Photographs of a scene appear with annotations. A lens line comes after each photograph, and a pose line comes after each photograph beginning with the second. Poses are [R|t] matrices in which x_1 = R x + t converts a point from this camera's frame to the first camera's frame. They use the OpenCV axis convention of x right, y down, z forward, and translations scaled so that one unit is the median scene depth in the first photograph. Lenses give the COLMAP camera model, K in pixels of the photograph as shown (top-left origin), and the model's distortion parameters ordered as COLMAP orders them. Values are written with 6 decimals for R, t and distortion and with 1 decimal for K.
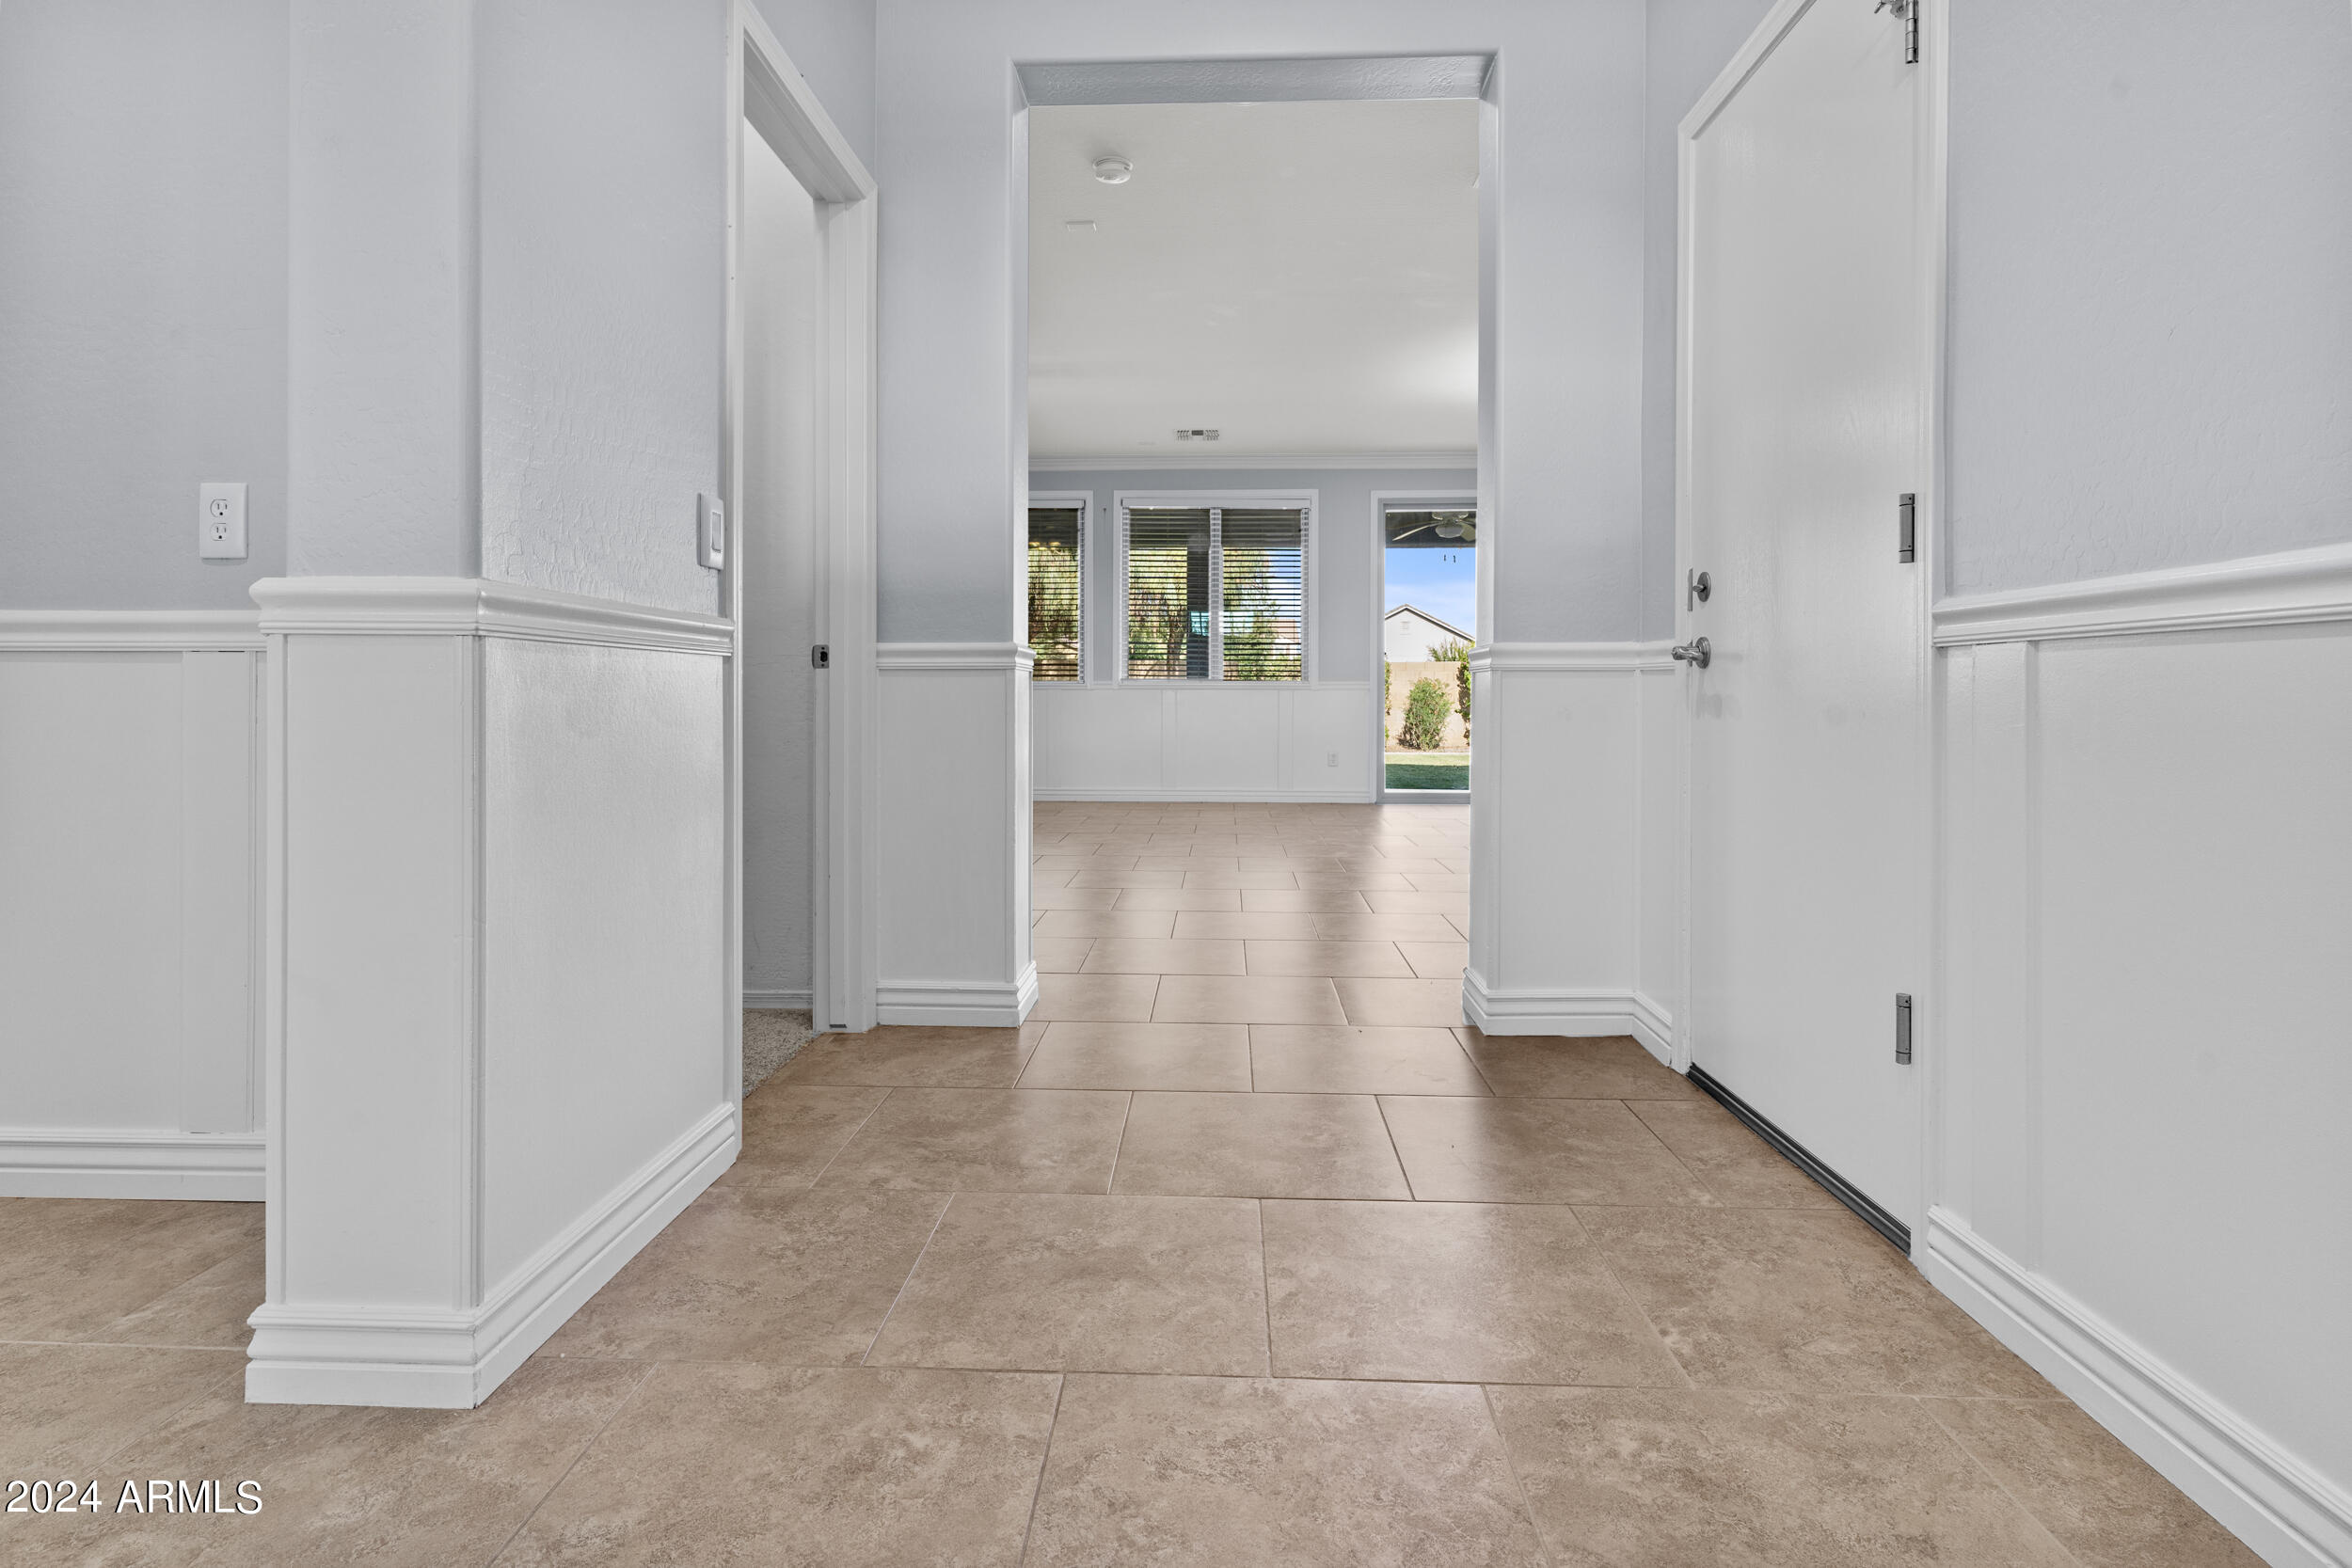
lens RADIAL K [[1146.8, 0, 1179.3], [0, 1146.8, 720.0], [0, 0, 1]] dist [0.002827, 0.000012]
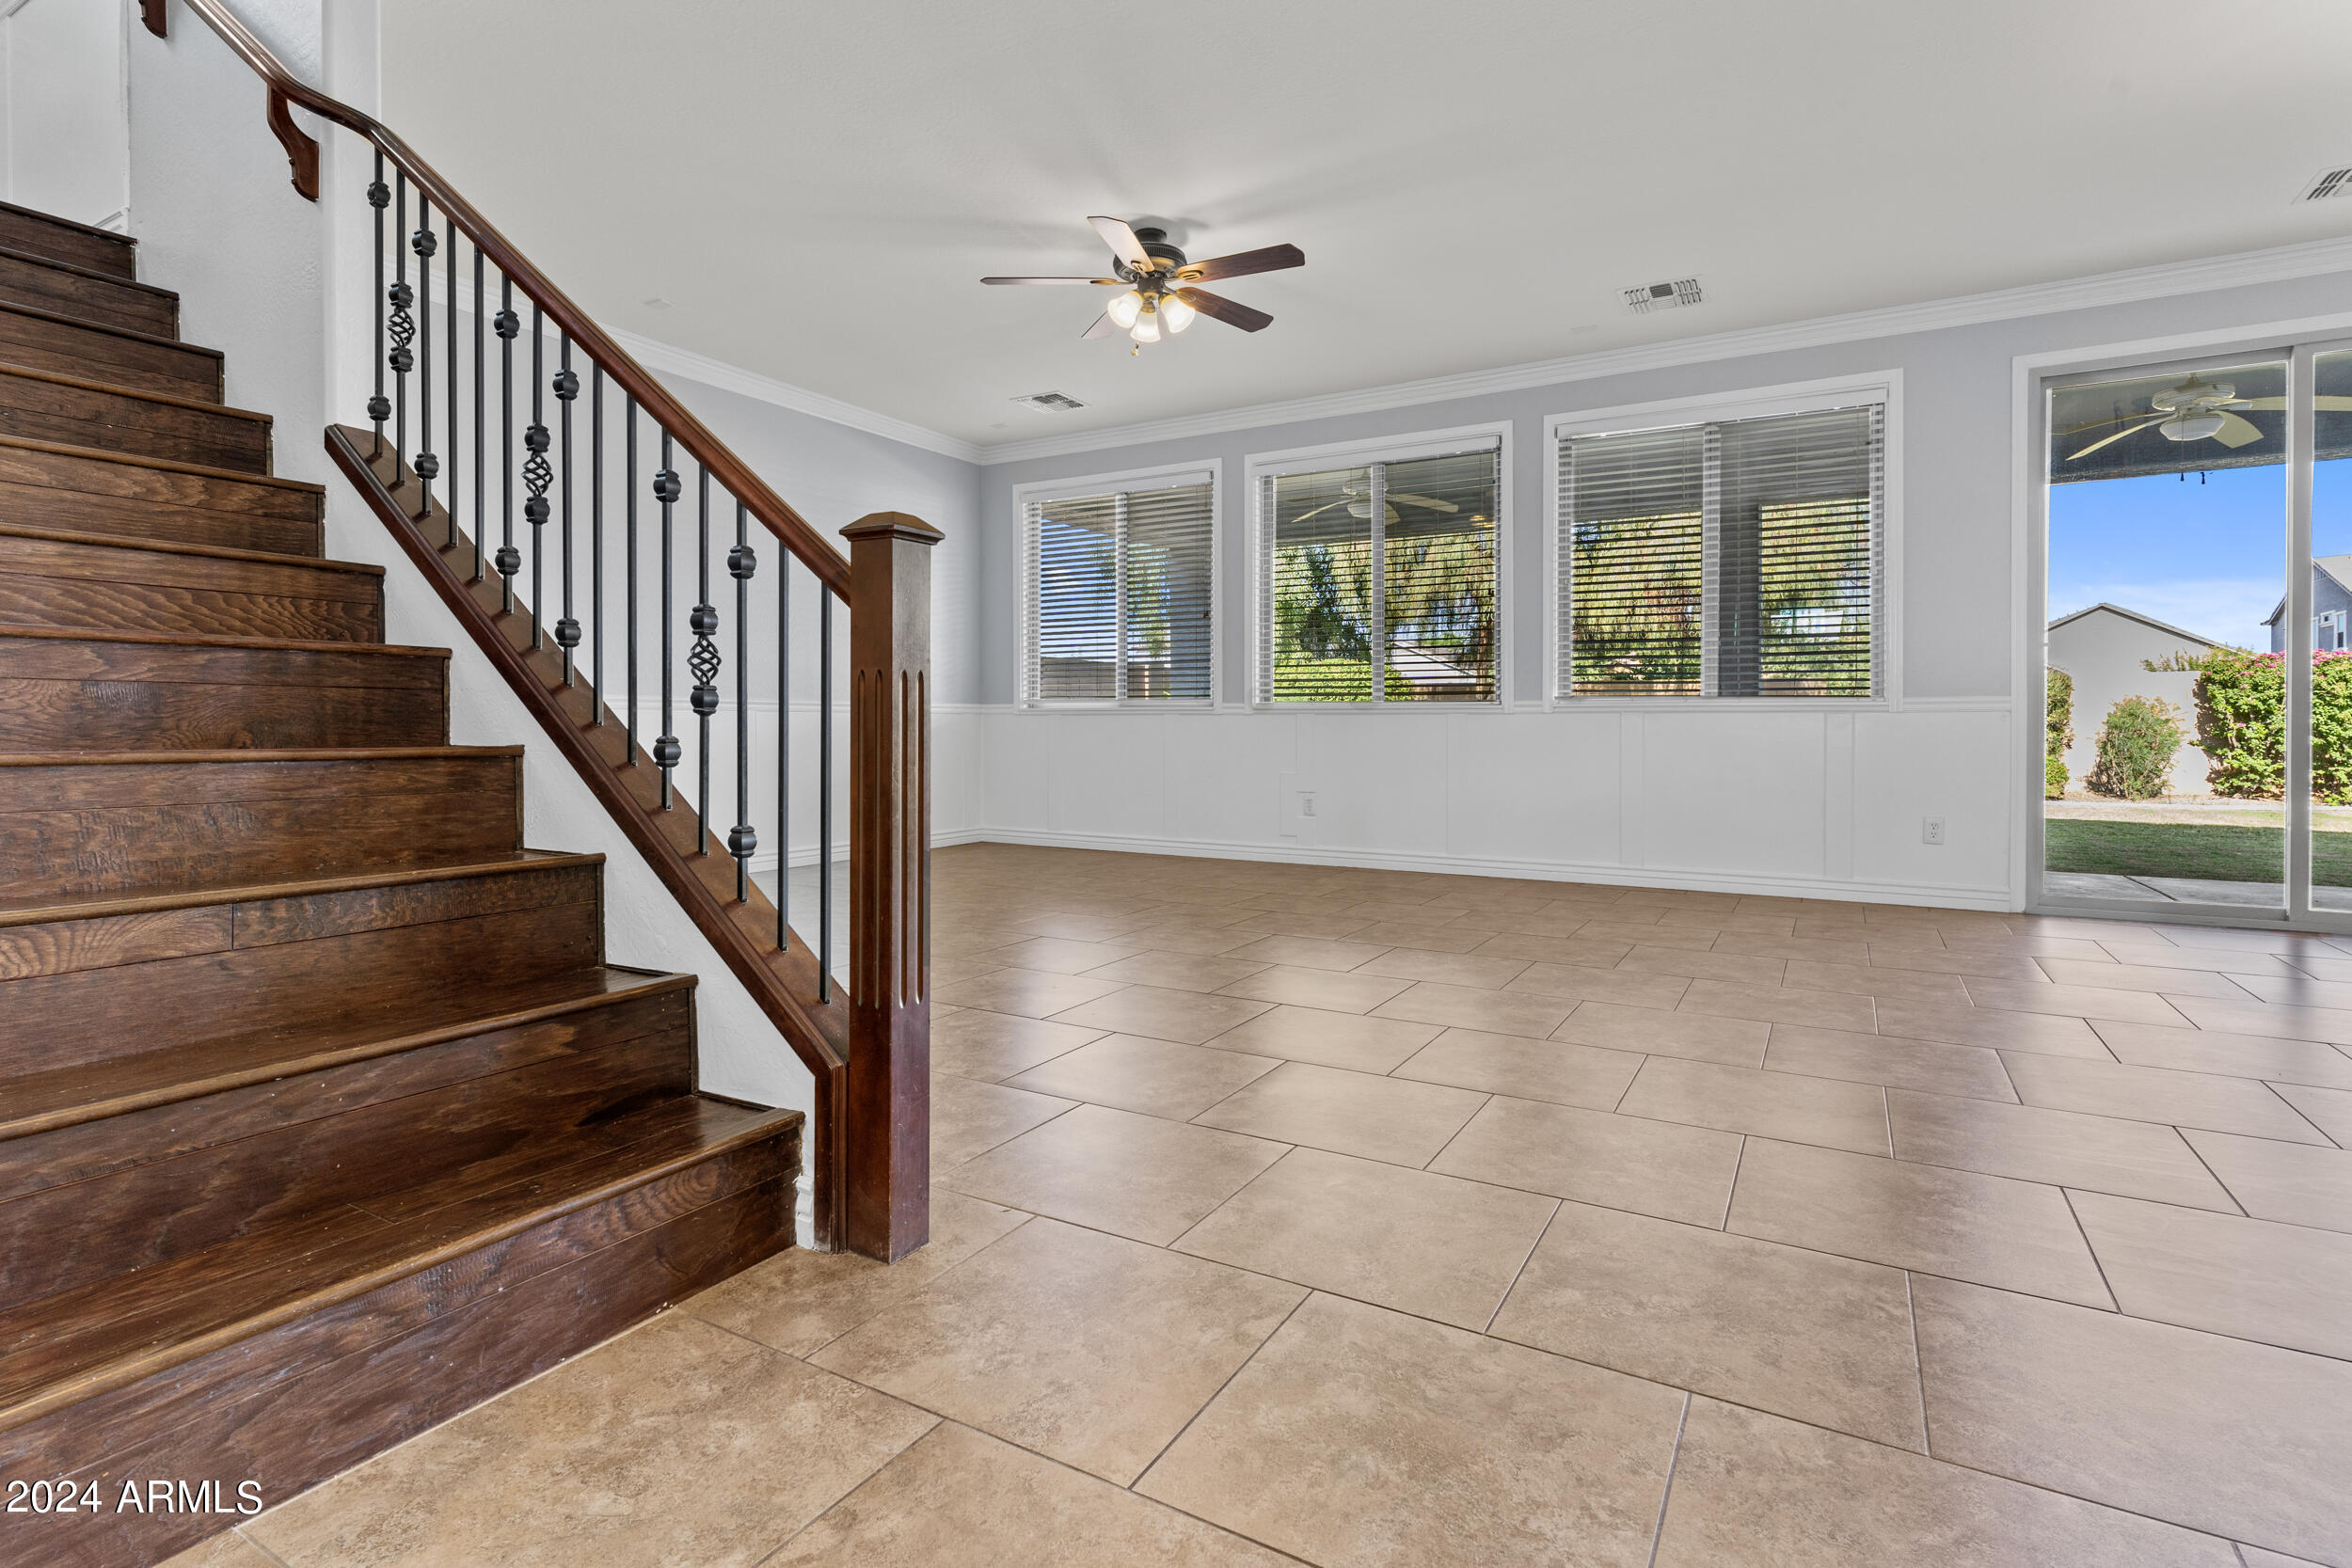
lens RADIAL K [[1146.8, 0, 1179.3], [0, 1146.8, 720.0], [0, 0, 1]] dist [0.002827, 0.000012]
pose [[0.886294, -0.001659, -0.463121, 0.044960], [-0.009011, 0.999742, -0.020827, -0.004290], [0.463036, 0.022632, 0.886050, 0.217004]]
